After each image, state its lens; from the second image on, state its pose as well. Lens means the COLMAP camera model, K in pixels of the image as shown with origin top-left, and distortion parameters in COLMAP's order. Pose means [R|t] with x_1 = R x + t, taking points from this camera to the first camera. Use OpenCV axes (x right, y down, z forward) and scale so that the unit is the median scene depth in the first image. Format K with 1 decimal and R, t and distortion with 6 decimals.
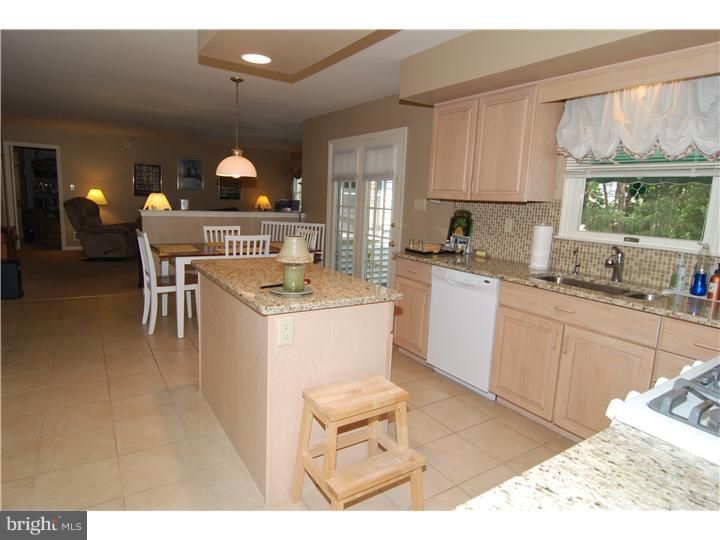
lens RADIAL K [[407.6, 0, 353.9], [0, 407.6, 268.9], [0, 0, 1]] dist [-0.002250, -0.019040]
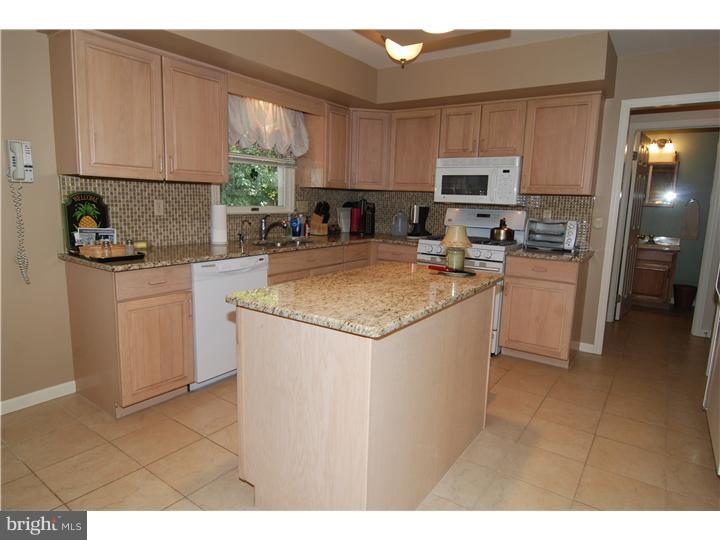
lens RADIAL K [[436.2, 0, 360.0], [0, 436.2, 270.0], [0, 0, 1]] dist [-0.004703, -0.001675]
pose [[-0.366626, -0.207231, 0.906995, -0.663464], [0.113708, 0.957589, 0.264754, -0.175977], [-0.923394, 0.200199, -0.327513, 0.924613]]
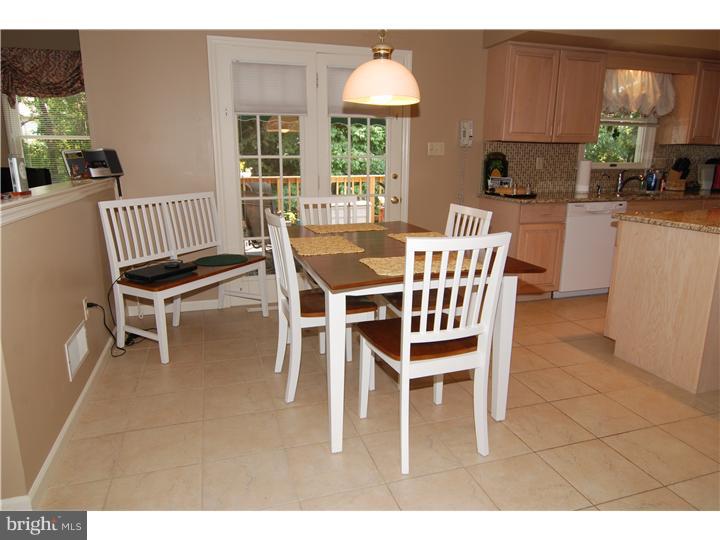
lens RADIAL K [[480.7, 0, 359.1], [0, 480.7, 265.2], [0, 0, 1]] dist [-0.007311, -0.005399]
pose [[0.270101, -0.253662, 0.928817, -1.123249], [0.171893, 0.961878, 0.212705, -0.206524], [-0.947364, 0.102205, 0.303407, 1.093130]]
